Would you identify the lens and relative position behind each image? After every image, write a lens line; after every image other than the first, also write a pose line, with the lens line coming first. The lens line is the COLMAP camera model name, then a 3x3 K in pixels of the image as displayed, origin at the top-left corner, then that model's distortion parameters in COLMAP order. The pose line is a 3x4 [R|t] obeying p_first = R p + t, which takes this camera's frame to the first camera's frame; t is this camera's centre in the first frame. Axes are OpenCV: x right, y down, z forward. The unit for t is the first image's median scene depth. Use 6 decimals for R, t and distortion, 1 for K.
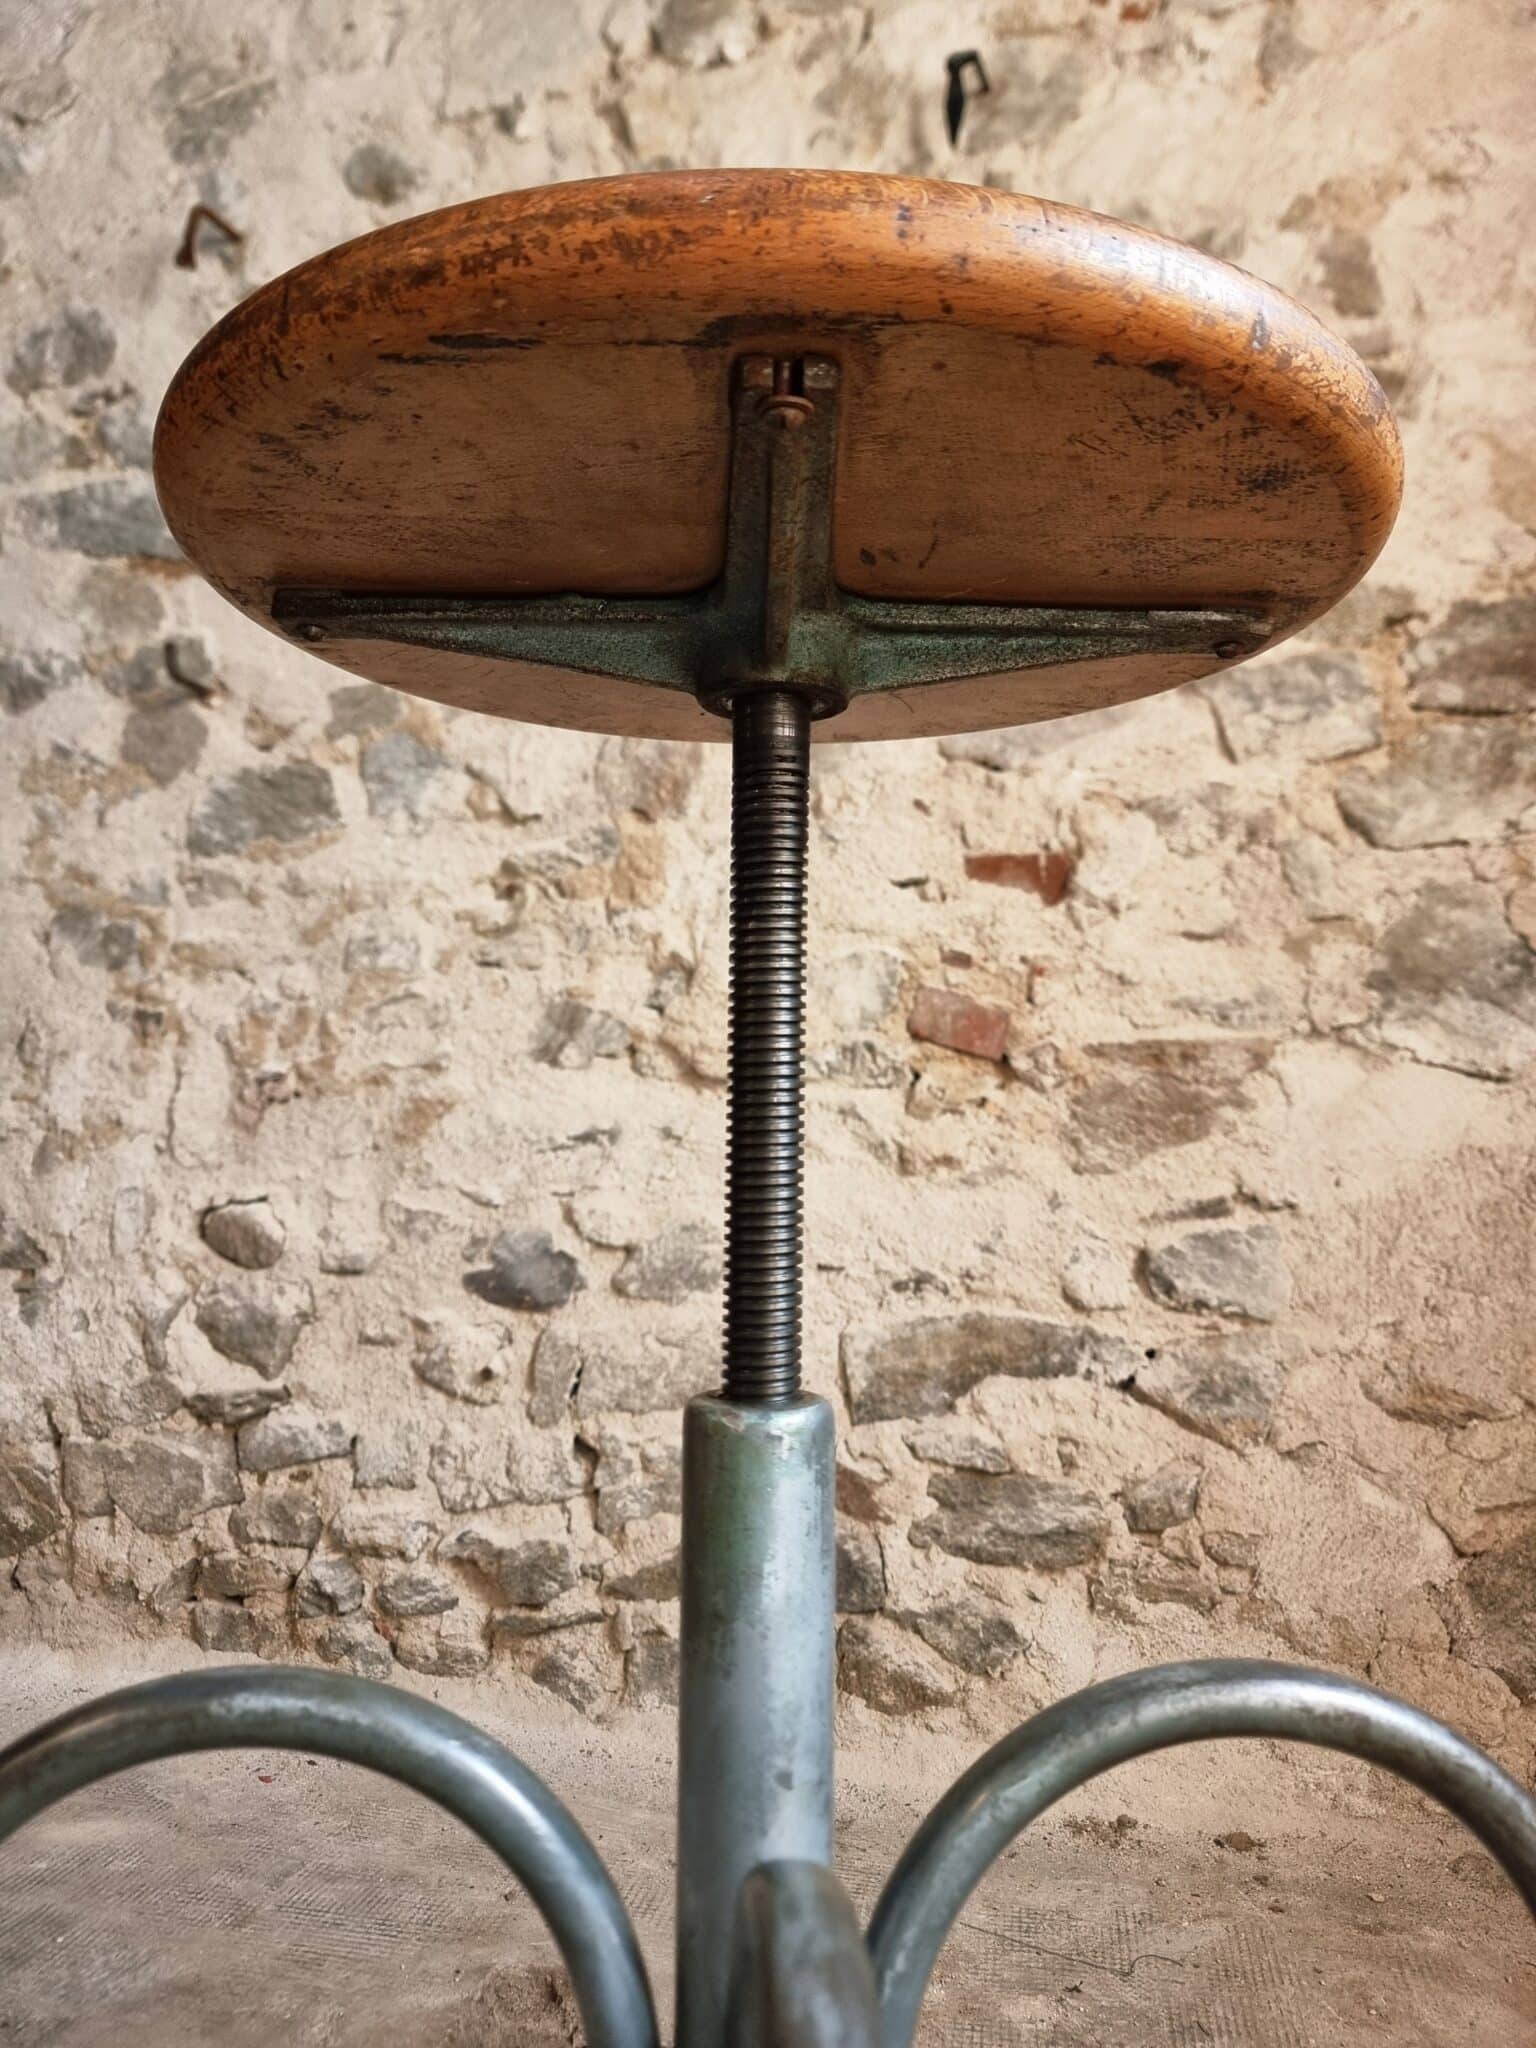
lens RADIAL K [[1440.0, 0, 764.3], [0, 1440.0, 1017.3], [0, 0, 1]] dist [0.067616, -0.060224]
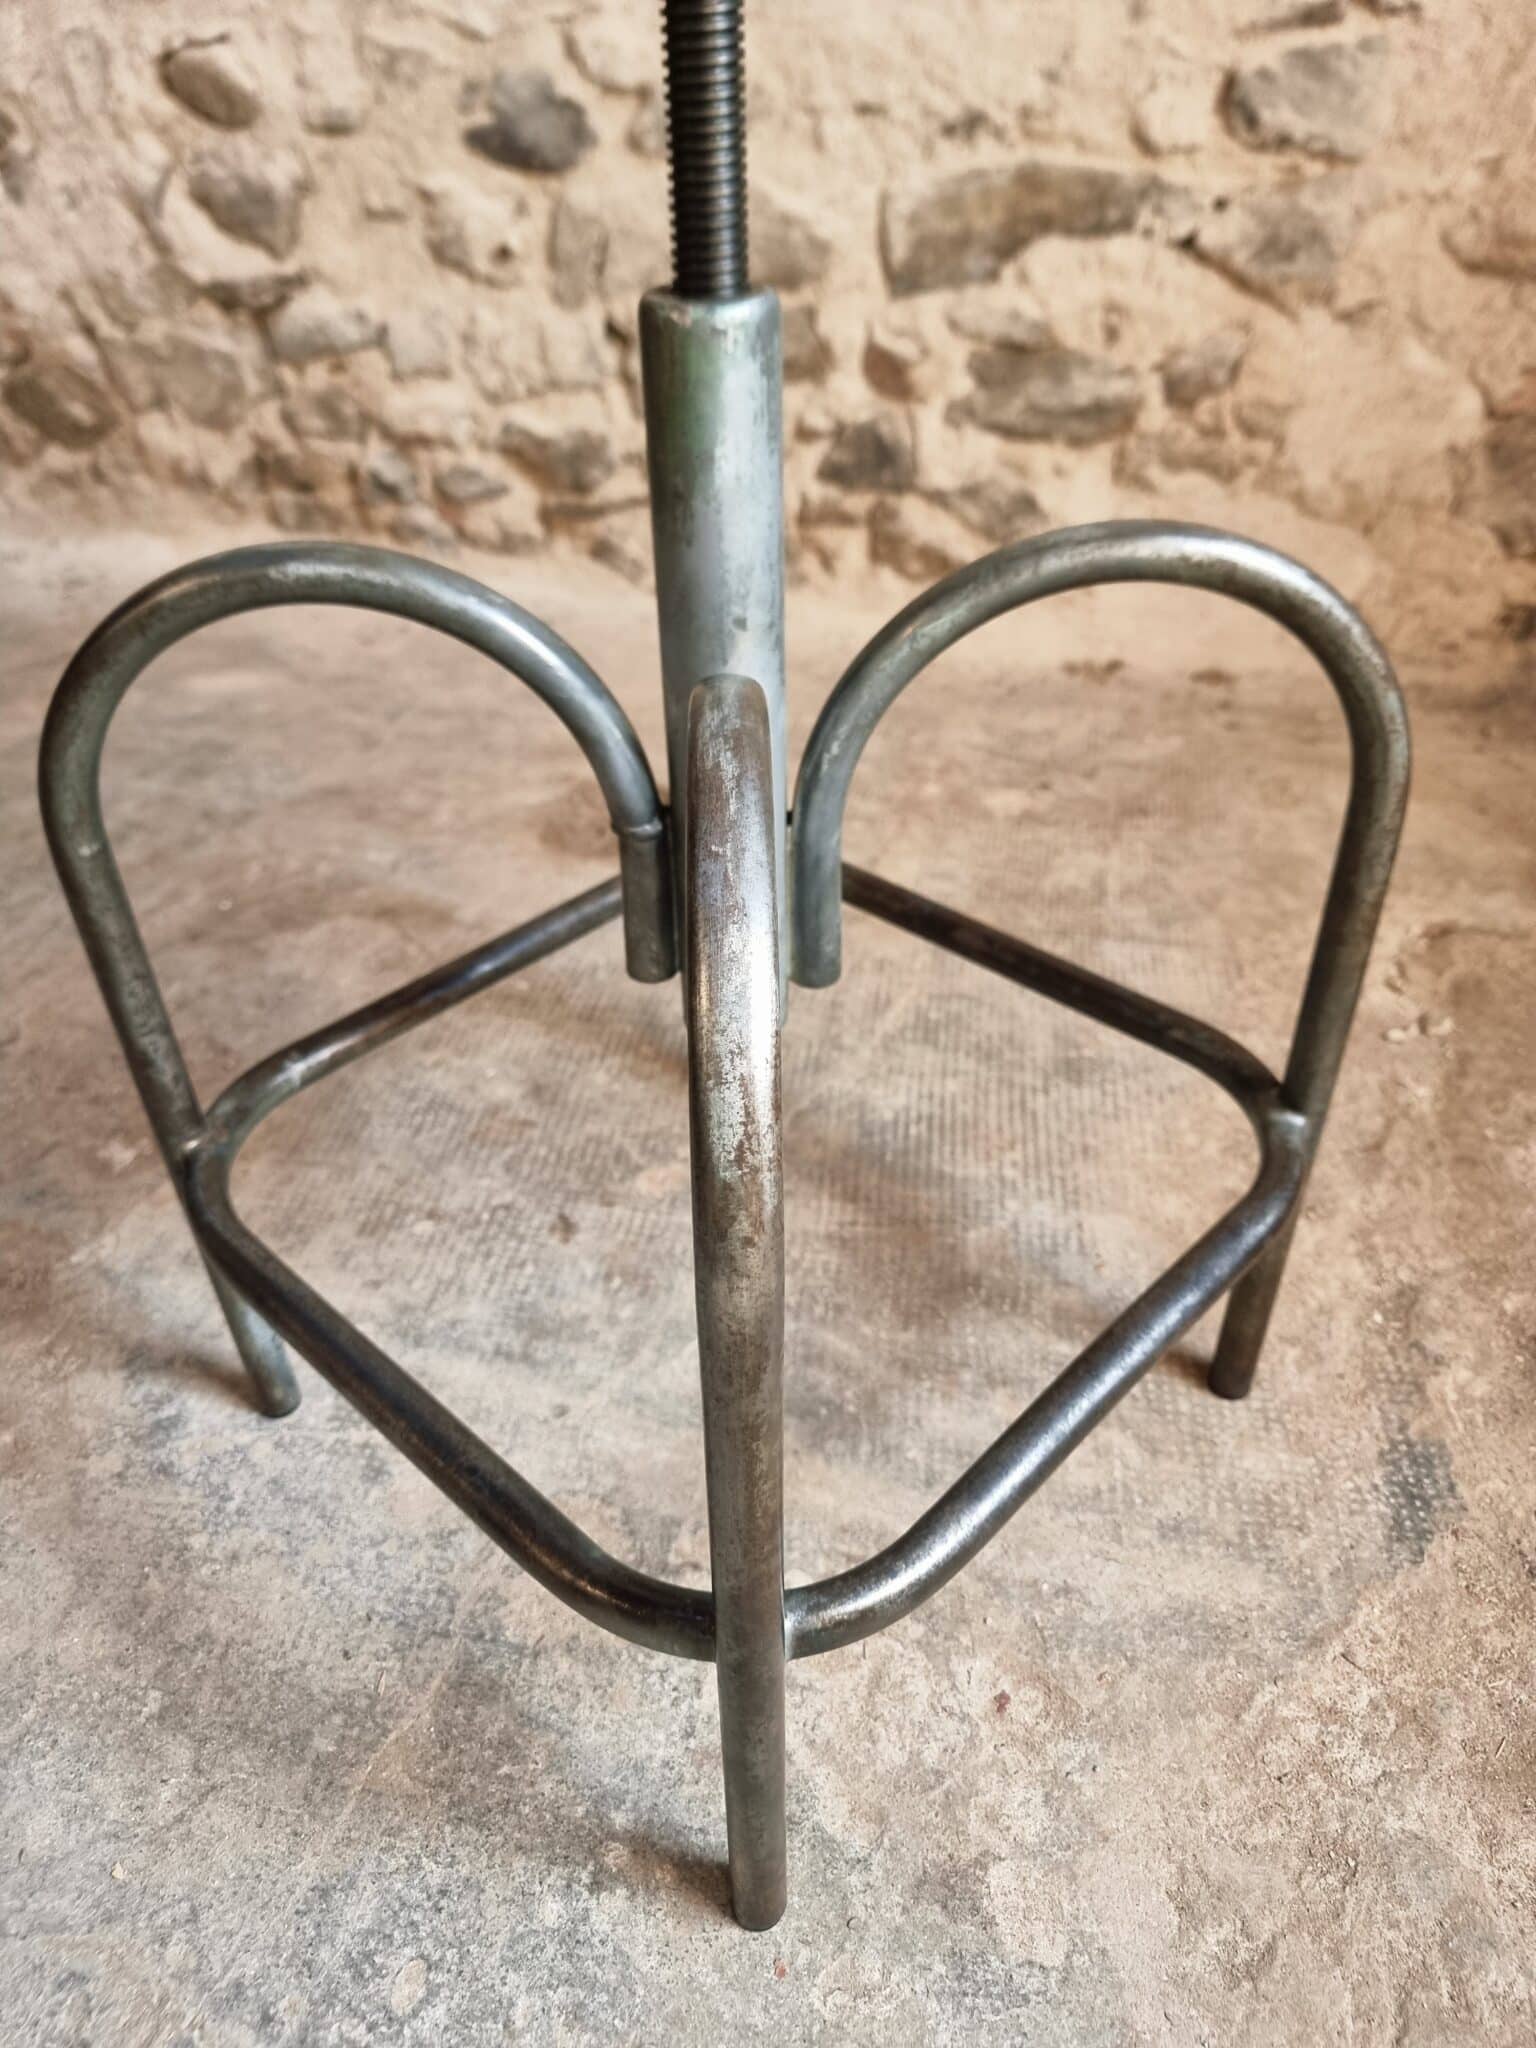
lens RADIAL K [[1473.8, 0, 744.3], [0, 1473.8, 1024.2], [0, 0, 1]] dist [0.032933, -0.035527]
pose [[0.998246, 0.000409, -0.059201, 0.022072], [0.039110, 0.746161, 0.664616, -0.014359], [0.044445, -0.665766, 0.744836, -0.047169]]
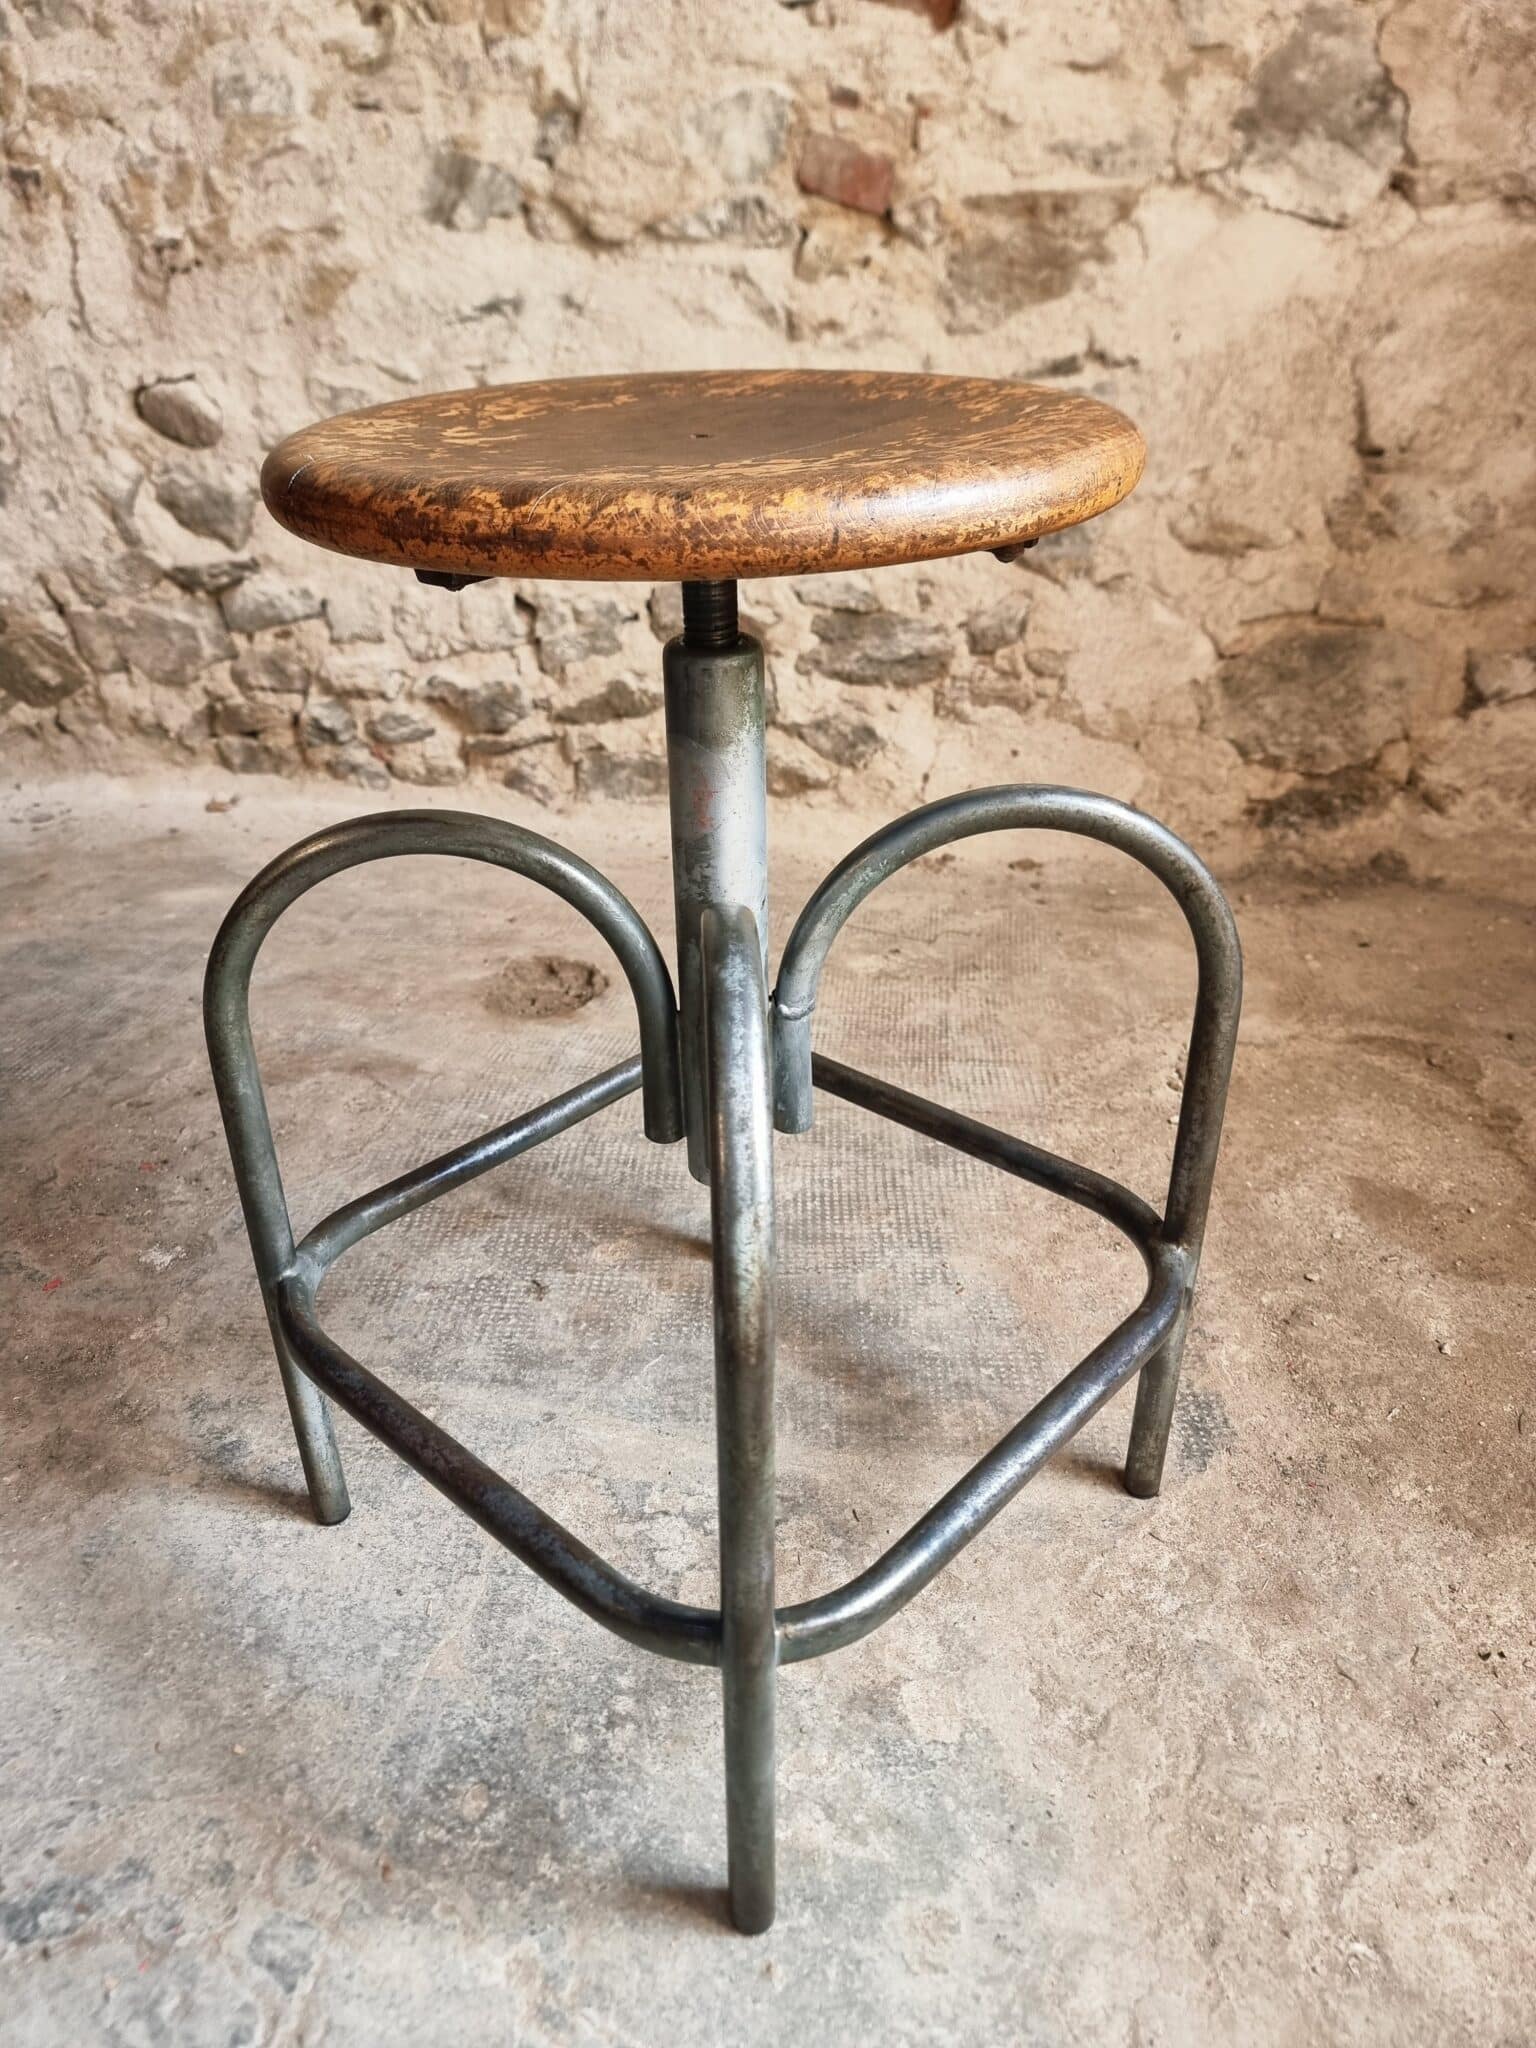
lens RADIAL K [[1452.3, 0, 738.2], [0, 1452.3, 1047.4], [0, 0, 1]] dist [0.056046, -0.053267]
pose [[0.998532, -0.047664, 0.025724, 0.003027], [0.025082, 0.827875, 0.560351, -0.068372], [-0.048005, -0.558883, 0.827856, -0.200717]]
